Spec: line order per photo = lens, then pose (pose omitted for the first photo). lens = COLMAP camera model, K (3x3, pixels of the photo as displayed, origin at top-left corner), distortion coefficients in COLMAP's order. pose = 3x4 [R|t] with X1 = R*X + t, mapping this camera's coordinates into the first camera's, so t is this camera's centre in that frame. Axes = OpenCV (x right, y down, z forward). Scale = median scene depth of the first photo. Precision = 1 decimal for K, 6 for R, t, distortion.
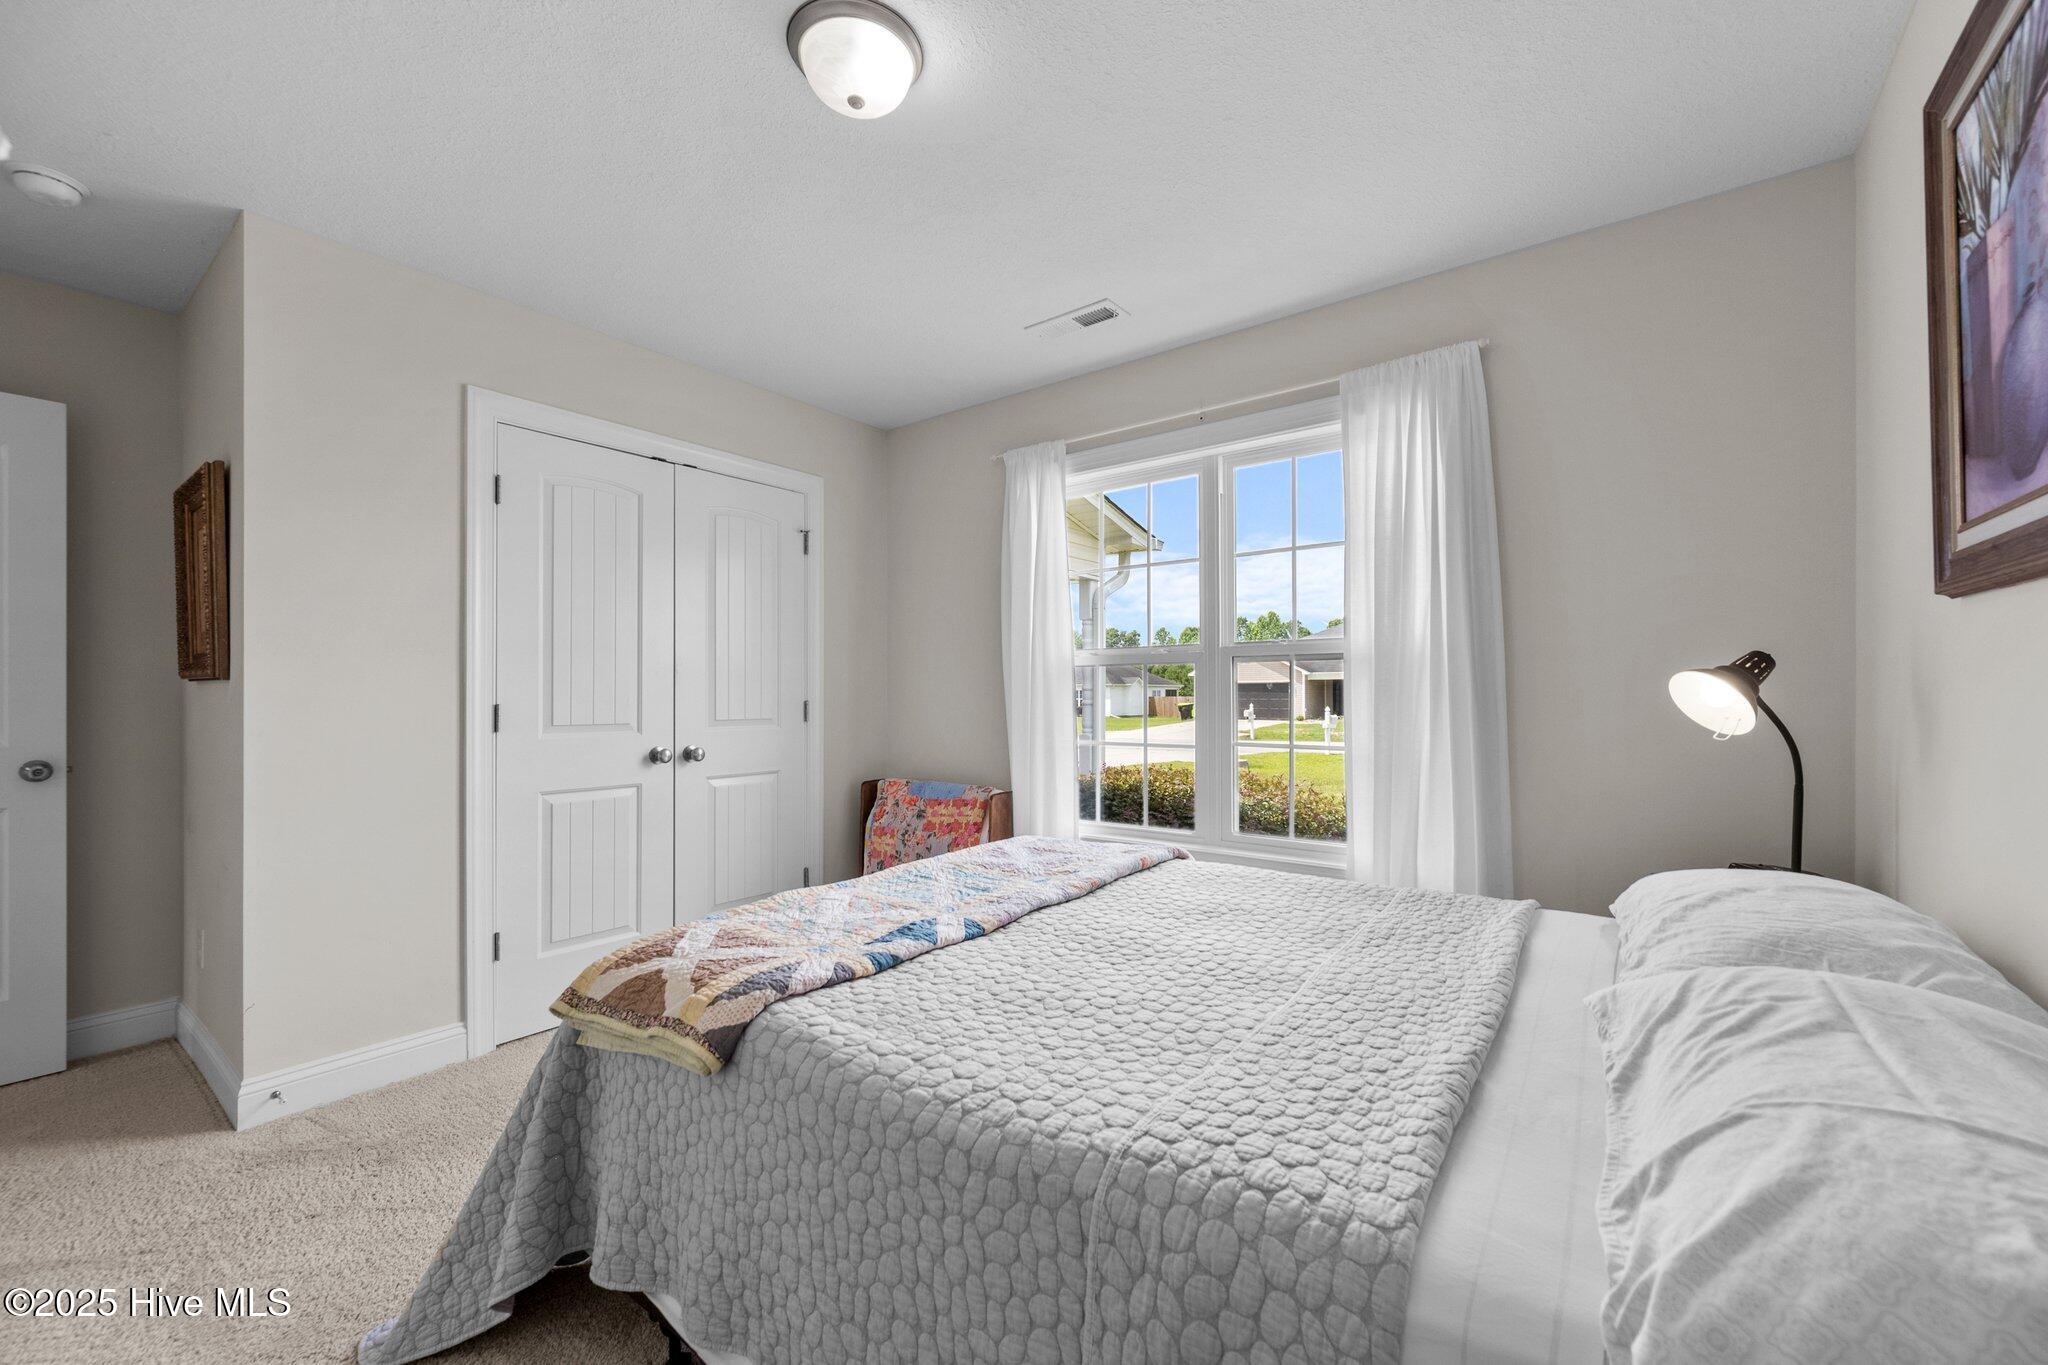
lens RADIAL K [[800.9, 0, 1026.1], [0, 800.9, 695.9], [0, 0, 1]] dist [0.002260, 0.000109]
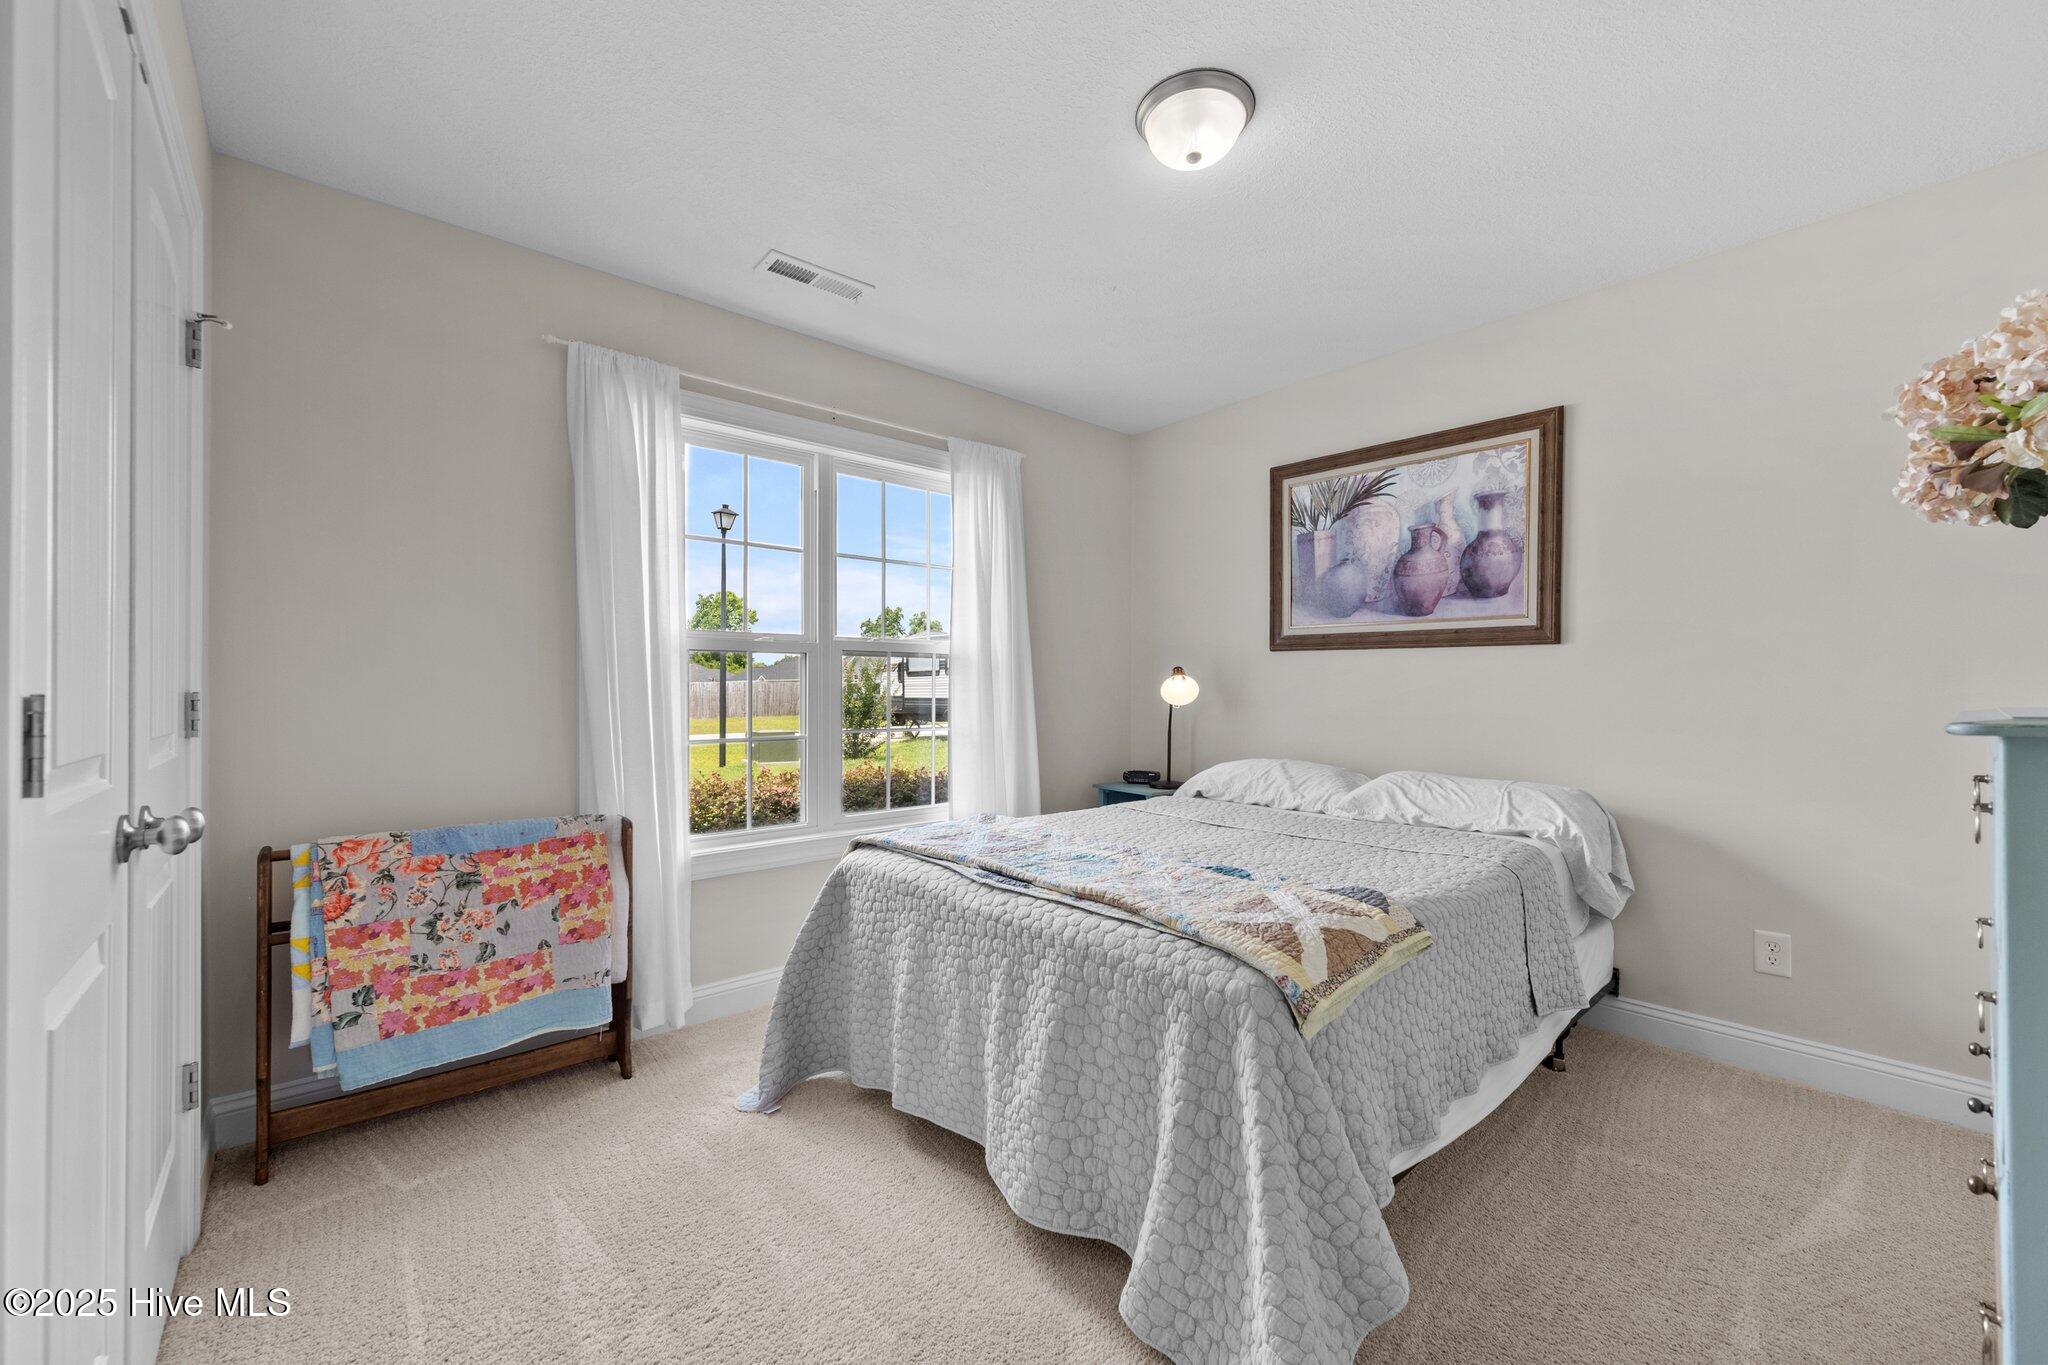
lens RADIAL K [[812.0, 0, 1026.9], [0, 812.0, 690.8], [0, 0, 1]] dist [0.000926, -0.000080]
pose [[0.211863, 0.006086, 0.977281, -0.746968], [0.001714, 0.999977, -0.006599, 0.011854], [-0.977298, 0.003073, 0.211847, 0.534666]]
